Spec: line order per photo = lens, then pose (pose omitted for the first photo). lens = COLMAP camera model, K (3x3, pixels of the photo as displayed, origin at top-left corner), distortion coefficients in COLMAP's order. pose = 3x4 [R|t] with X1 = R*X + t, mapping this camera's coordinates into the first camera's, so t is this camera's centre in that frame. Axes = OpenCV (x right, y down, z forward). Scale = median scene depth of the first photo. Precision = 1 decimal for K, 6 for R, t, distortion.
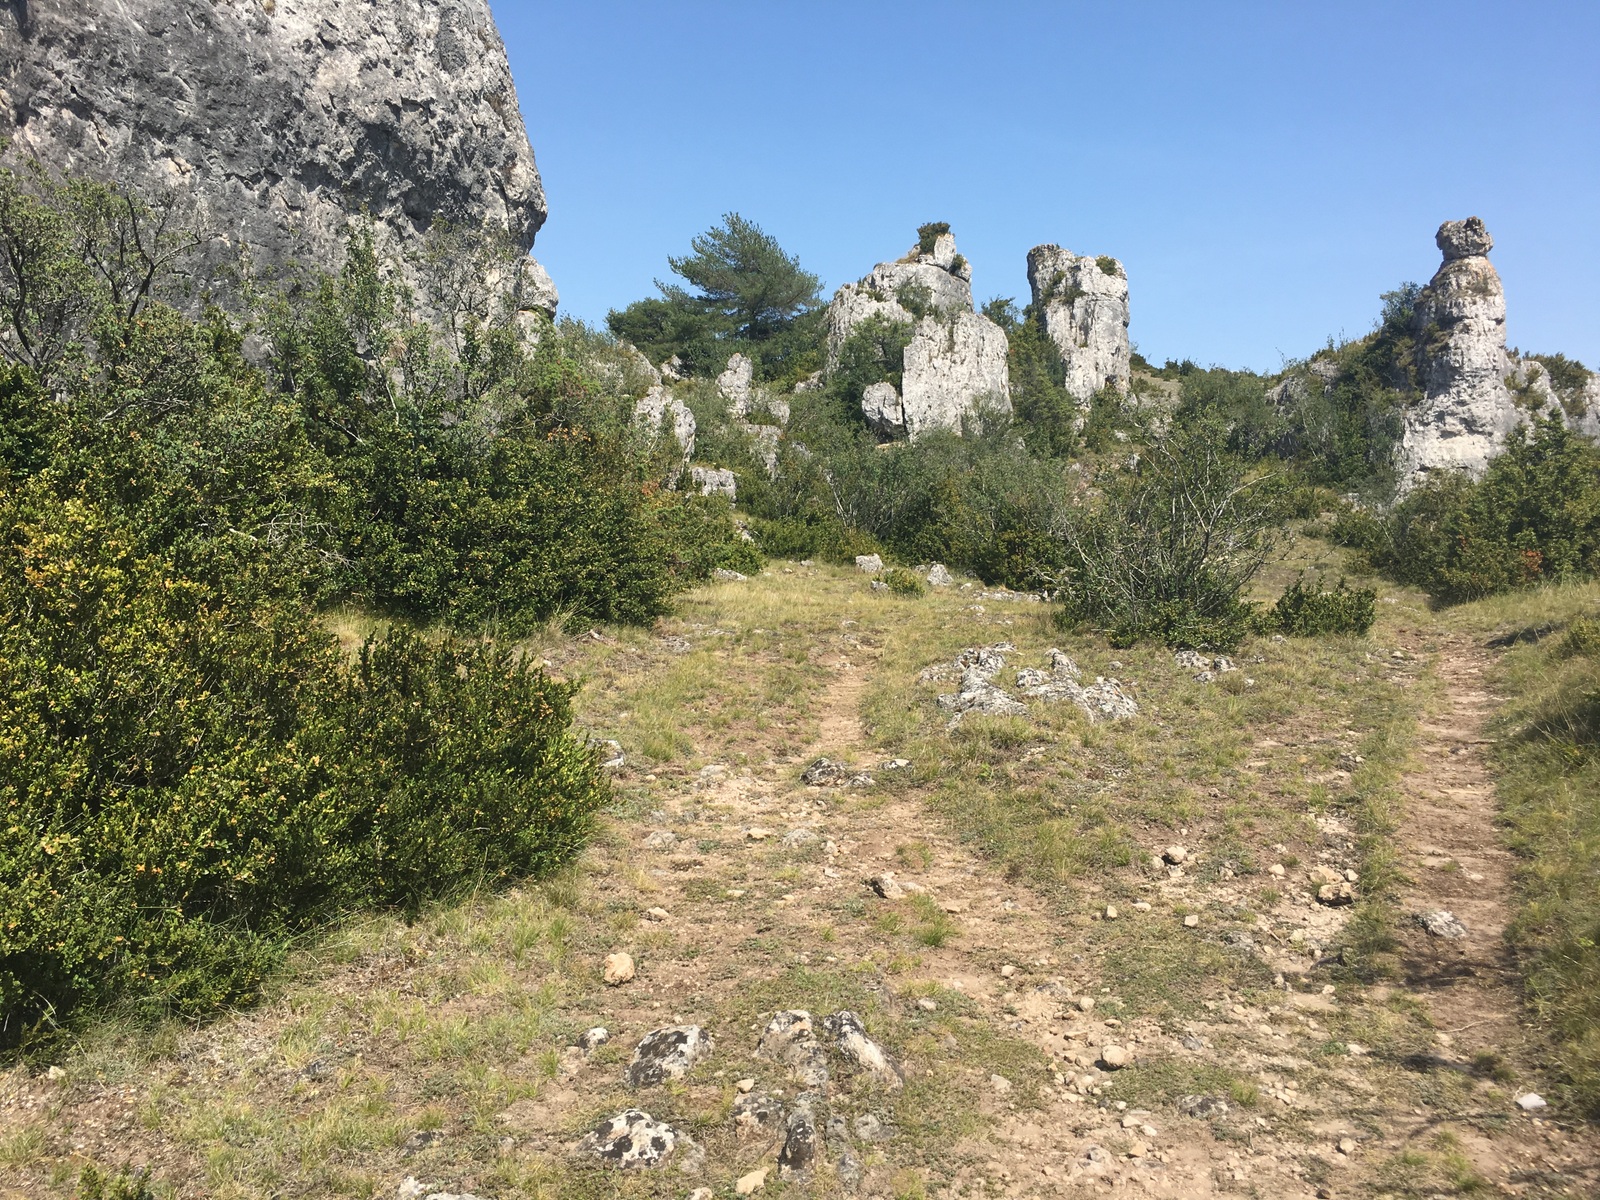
lens RADIAL K [[1336.7, 0, 817.1], [0, 1336.7, 587.4], [0, 0, 1]] dist [0.087388, -0.095299]
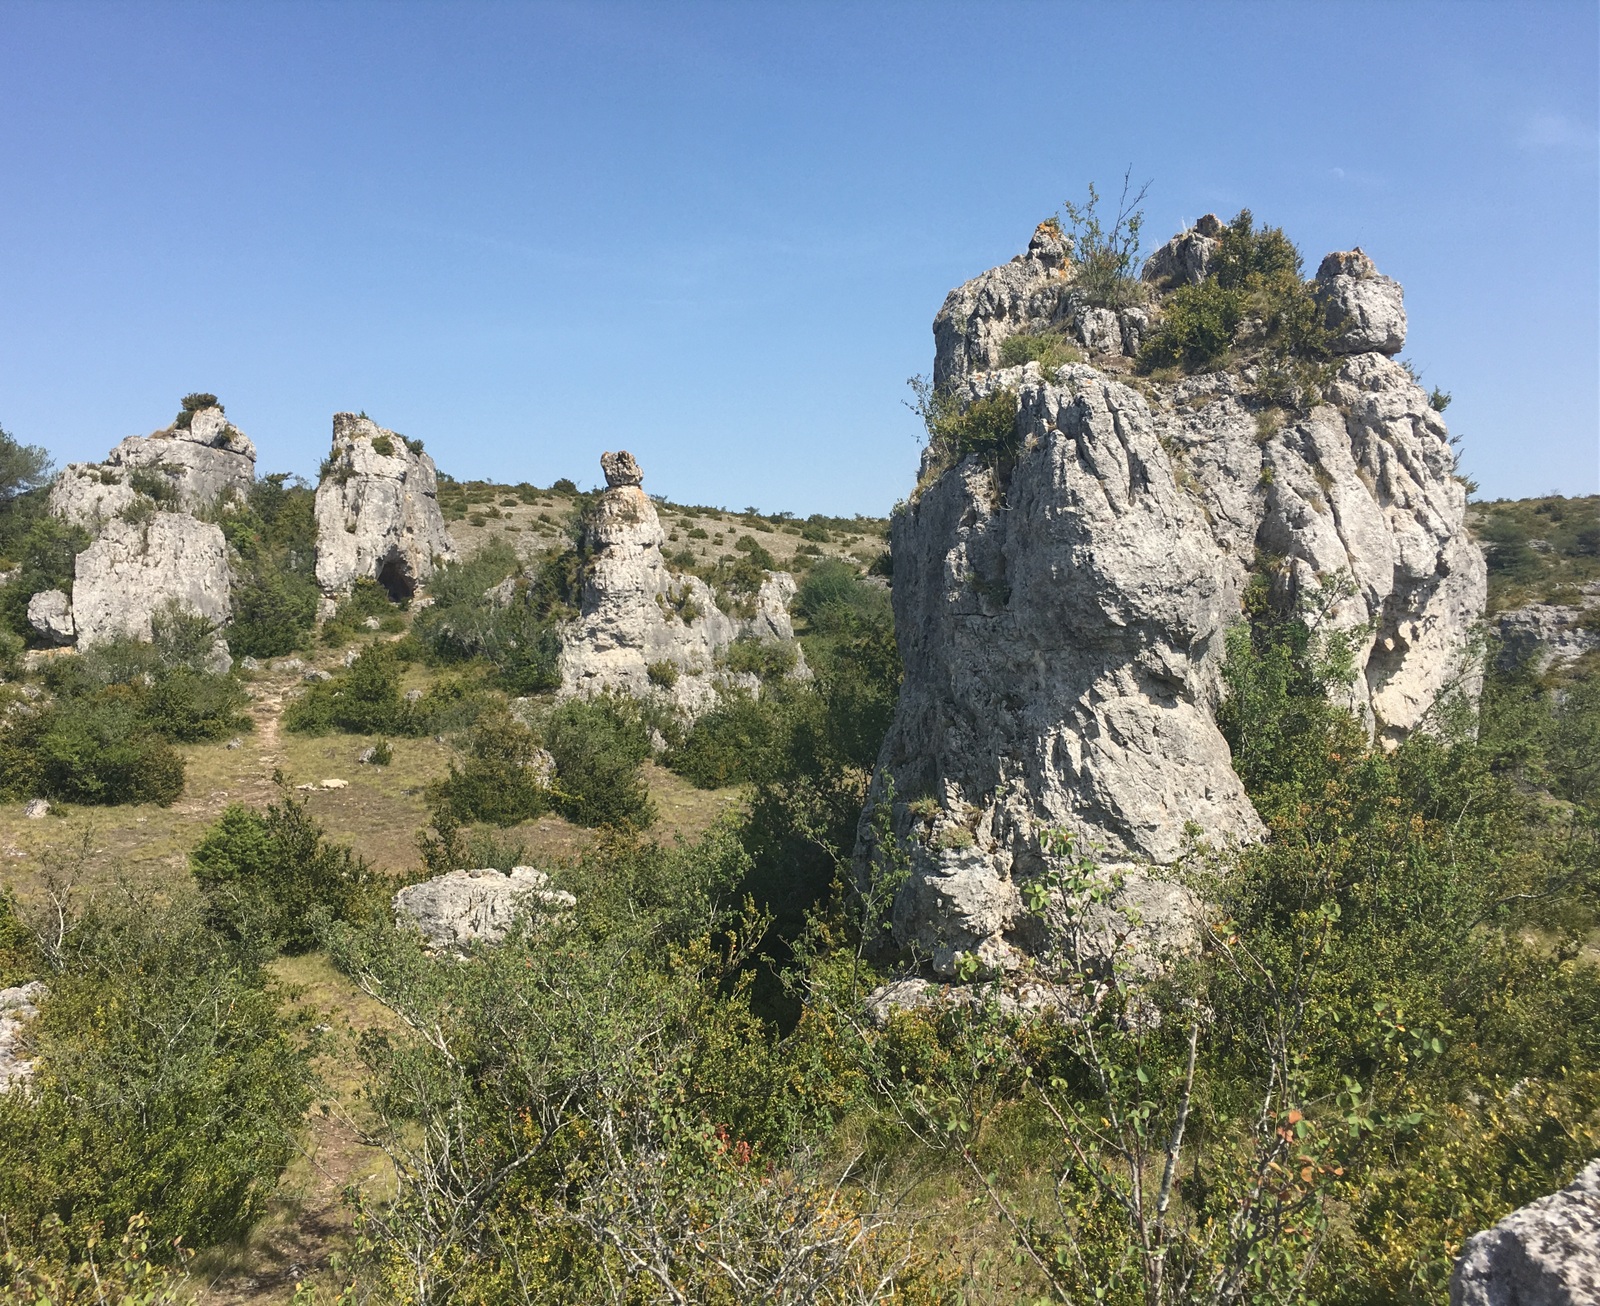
lens RADIAL K [[1393.6, 0, 735.9], [0, 1393.6, 656.9], [0, 0, 1]] dist [0.065145, -0.064955]
pose [[0.957935, -0.013062, 0.286688, 0.244855], [0.019201, 0.999642, -0.018613, -0.082385], [-0.286342, 0.023335, 0.957843, -0.117506]]
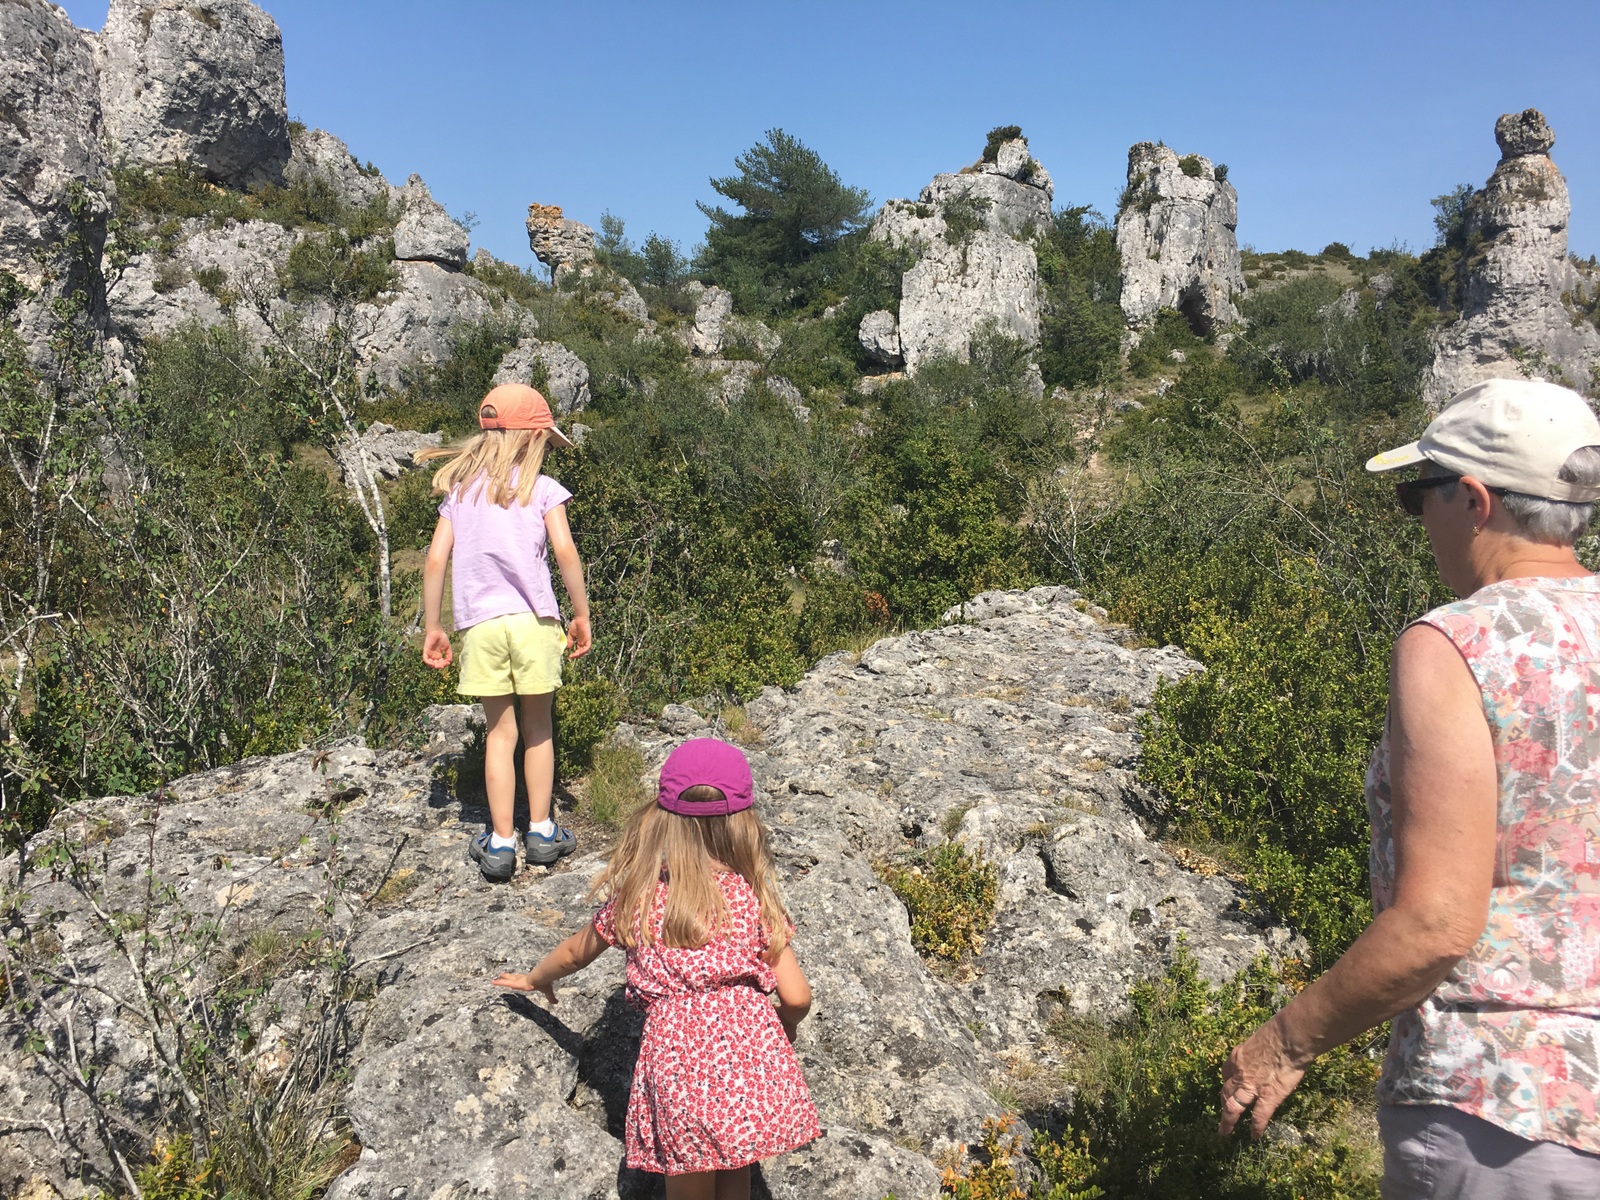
lens RADIAL K [[1330.5, 0, 812.9], [0, 1330.5, 601.7], [0, 0, 1]] dist [0.081077, -0.103028]
pose [[0.985236, 0.016755, -0.170381, 0.180451], [-0.002102, 0.996308, 0.085825, -0.028125], [0.171190, -0.084200, 0.981634, 0.030117]]
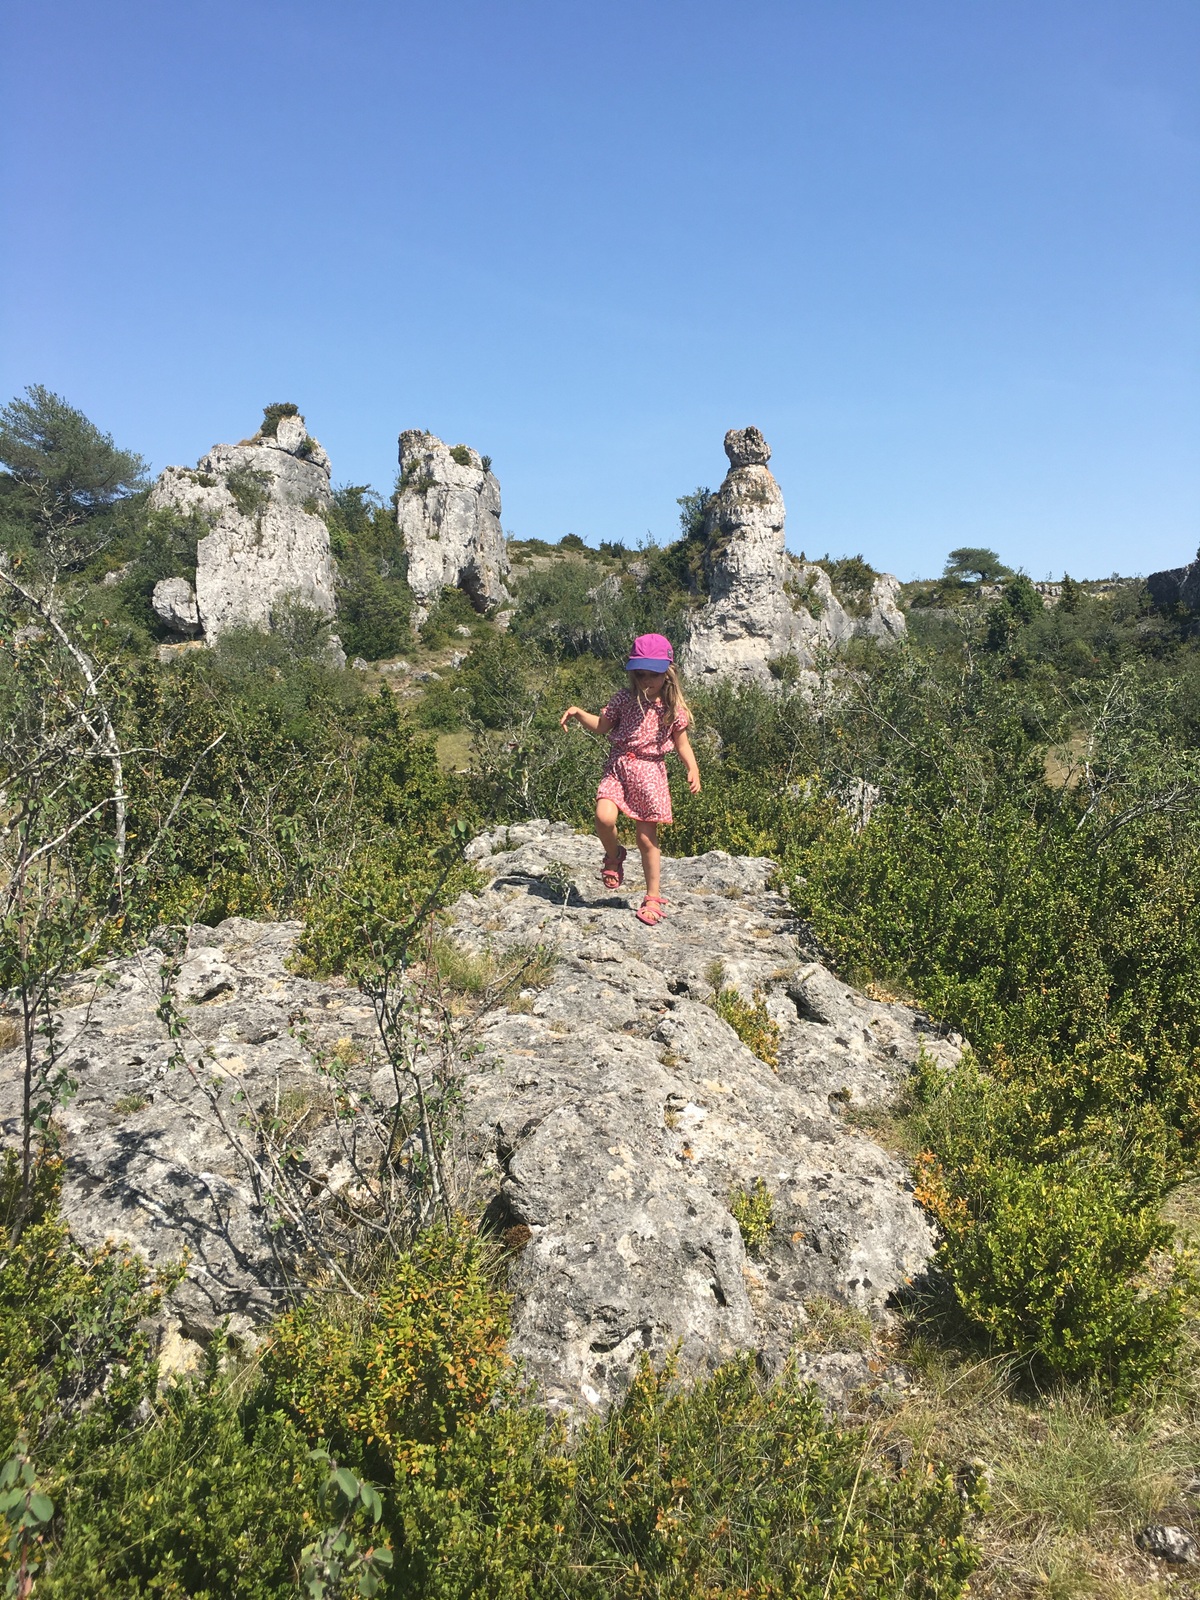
lens RADIAL K [[1330.5, 0, 587.9], [0, 1330.5, 802.1], [0, 0, 1]] dist [0.081077, -0.103028]
pose [[0.978142, -0.027164, 0.206158, 0.143234], [0.020518, 0.999201, 0.034308, -0.023532], [-0.206926, -0.029328, 0.977917, 0.016324]]
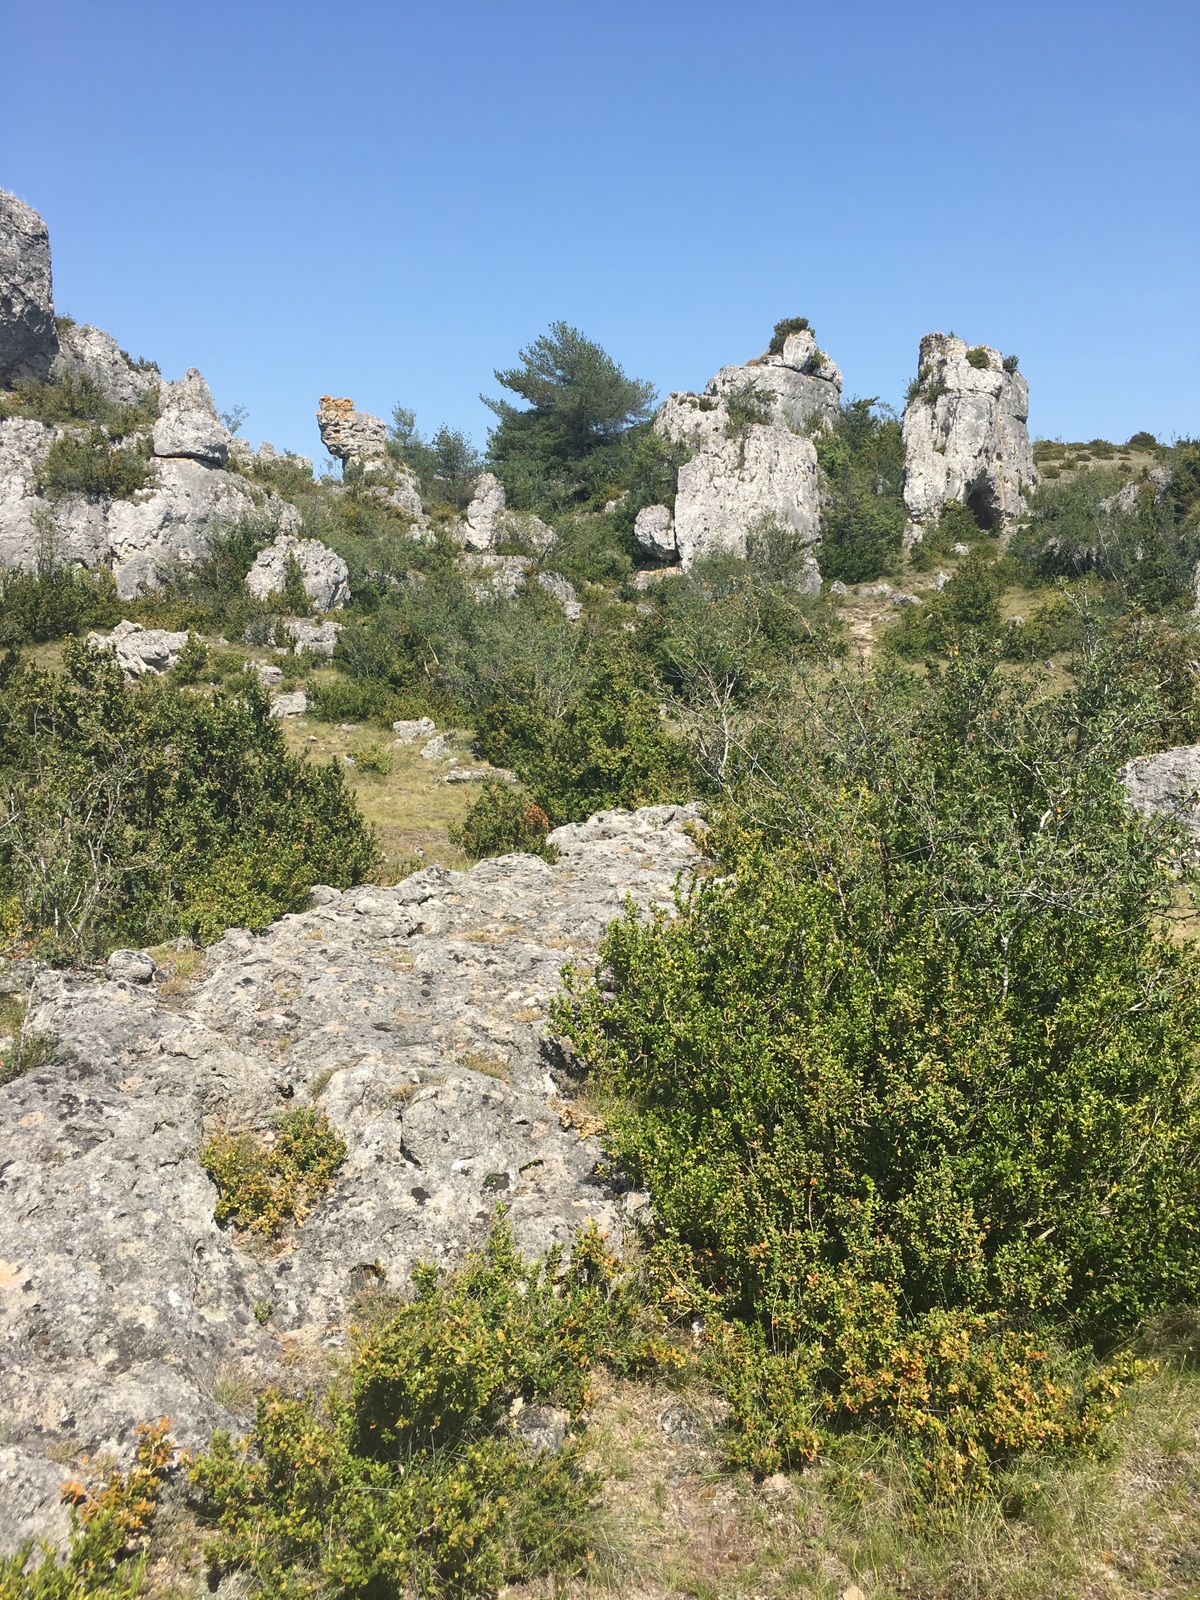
lens RADIAL K [[1329.2, 0, 610.7], [0, 1329.2, 801.9], [0, 0, 1]] dist [0.081717, -0.102489]
pose [[0.983175, 0.019129, -0.181662, 0.208876], [-0.002075, 0.995607, 0.093609, -0.032387], [0.182654, -0.091657, 0.978895, 0.037606]]
